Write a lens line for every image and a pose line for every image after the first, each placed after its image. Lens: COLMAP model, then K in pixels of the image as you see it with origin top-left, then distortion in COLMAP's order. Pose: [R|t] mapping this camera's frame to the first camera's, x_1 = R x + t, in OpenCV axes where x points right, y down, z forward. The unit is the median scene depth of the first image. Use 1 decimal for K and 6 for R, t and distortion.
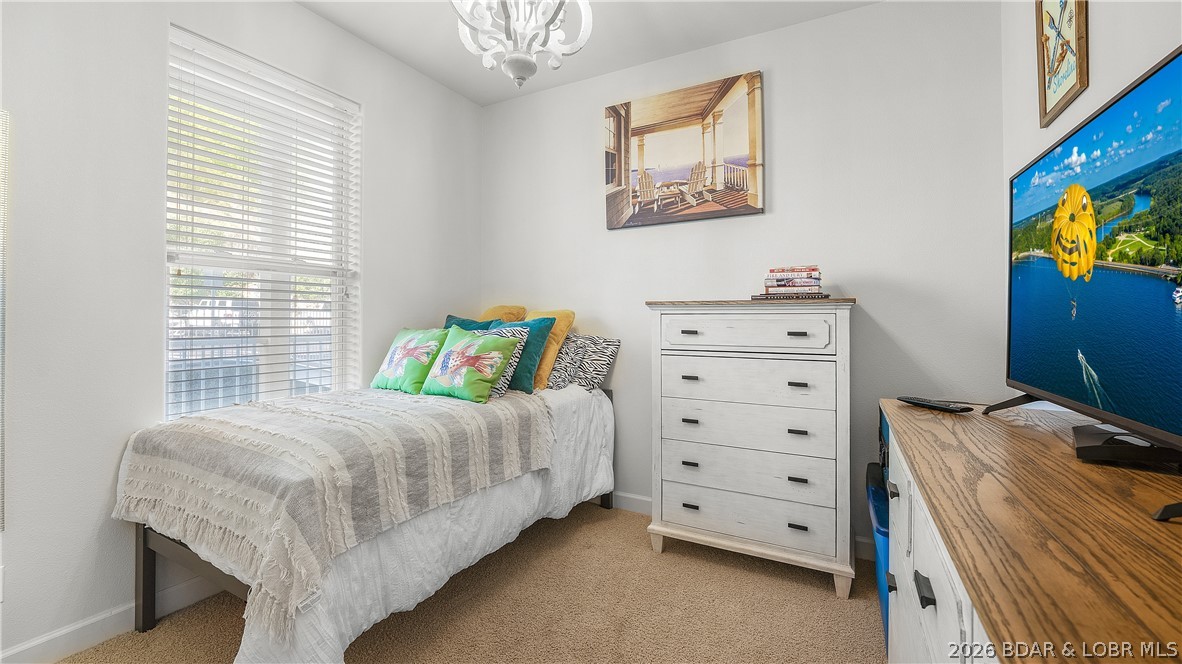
lens RADIAL K [[486.8, 0, 574.7], [0, 486.8, 318.7], [0, 0, 1]] dist [-0.019885, 0.003862]
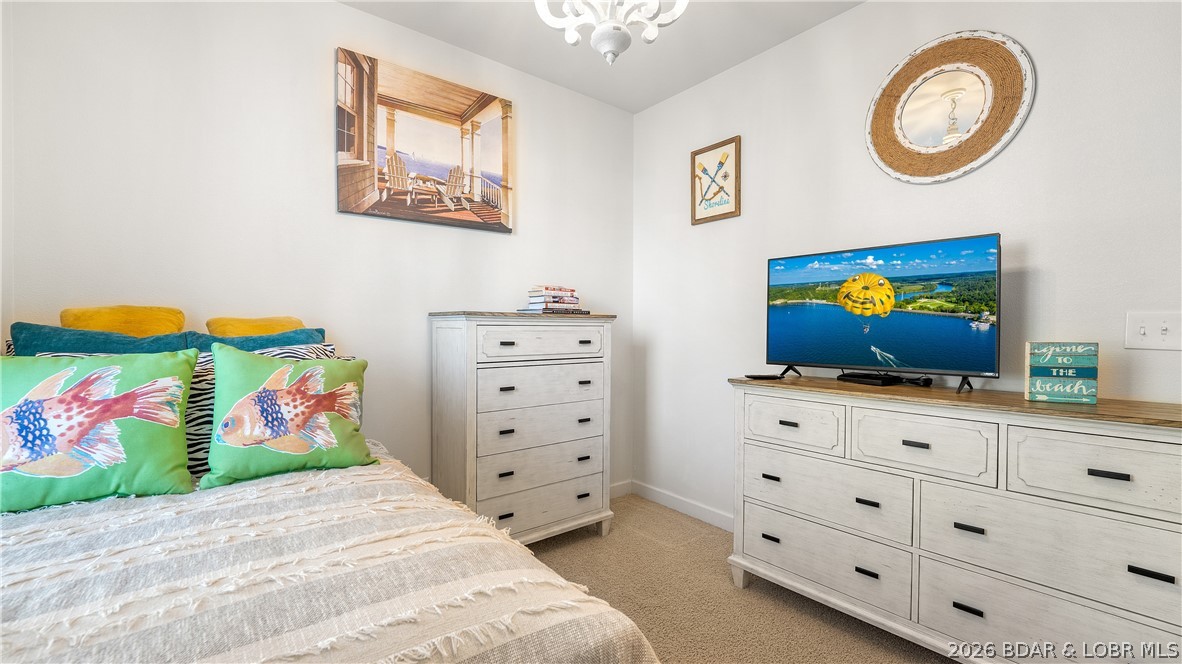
lens RADIAL K [[486.8, 0, 548.6], [0, 486.8, 342.0], [0, 0, 1]] dist [-0.019885, 0.003862]
pose [[0.395310, -0.023181, 0.918255, -0.563552], [0.001574, 0.999697, 0.024559, 0.000427], [-0.918547, -0.008263, 0.395226, 0.459843]]
